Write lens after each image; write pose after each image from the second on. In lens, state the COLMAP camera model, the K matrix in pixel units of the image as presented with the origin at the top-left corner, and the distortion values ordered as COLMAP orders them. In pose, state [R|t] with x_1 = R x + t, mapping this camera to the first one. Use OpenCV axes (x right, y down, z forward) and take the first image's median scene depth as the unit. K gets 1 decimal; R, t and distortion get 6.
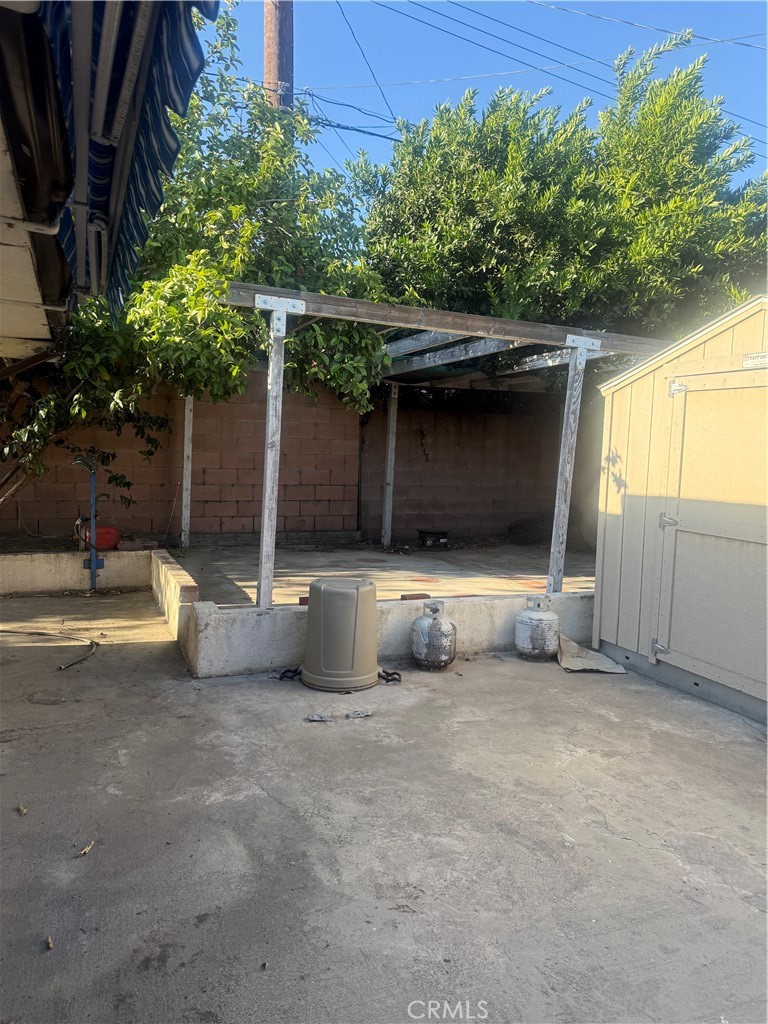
lens RADIAL K [[719.1, 0, 381.4], [0, 719.1, 509.9], [0, 0, 1]] dist [0.026288, -0.013620]
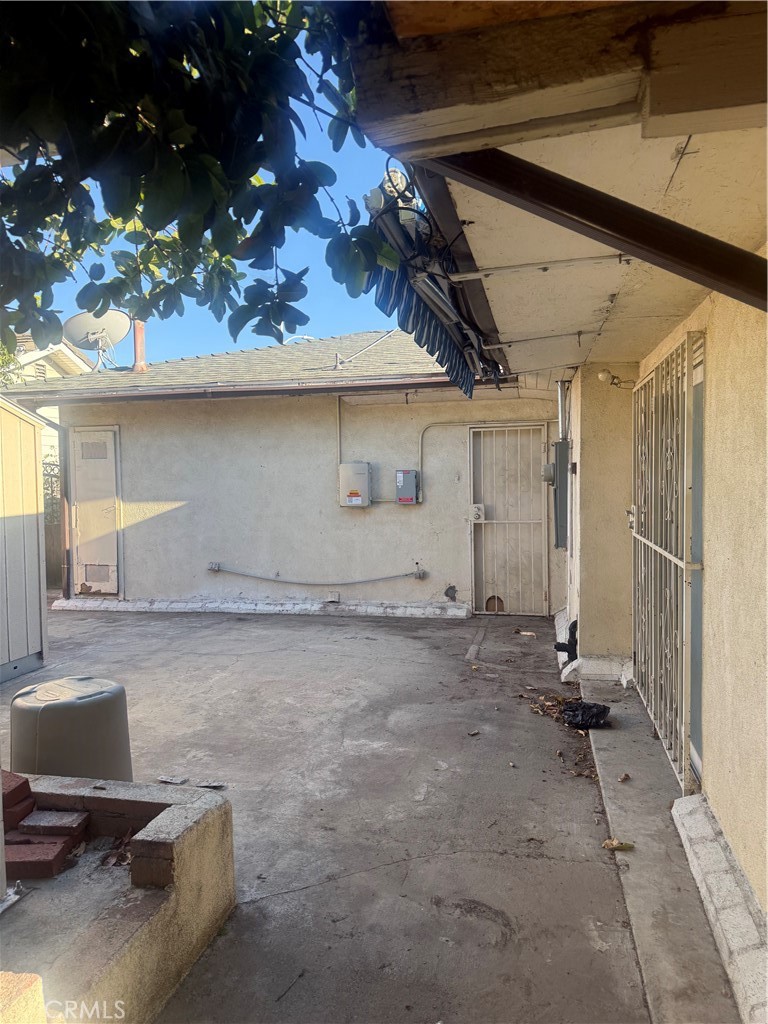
lens RADIAL K [[719.1, 0, 382.3], [0, 719.1, 511.2], [0, 0, 1]] dist [0.026288, -0.013620]
pose [[-0.816214, -0.039321, 0.576410, -0.966103], [0.044615, 0.990413, 0.130739, -0.193882], [-0.576024, 0.132427, -0.806635, 1.975702]]
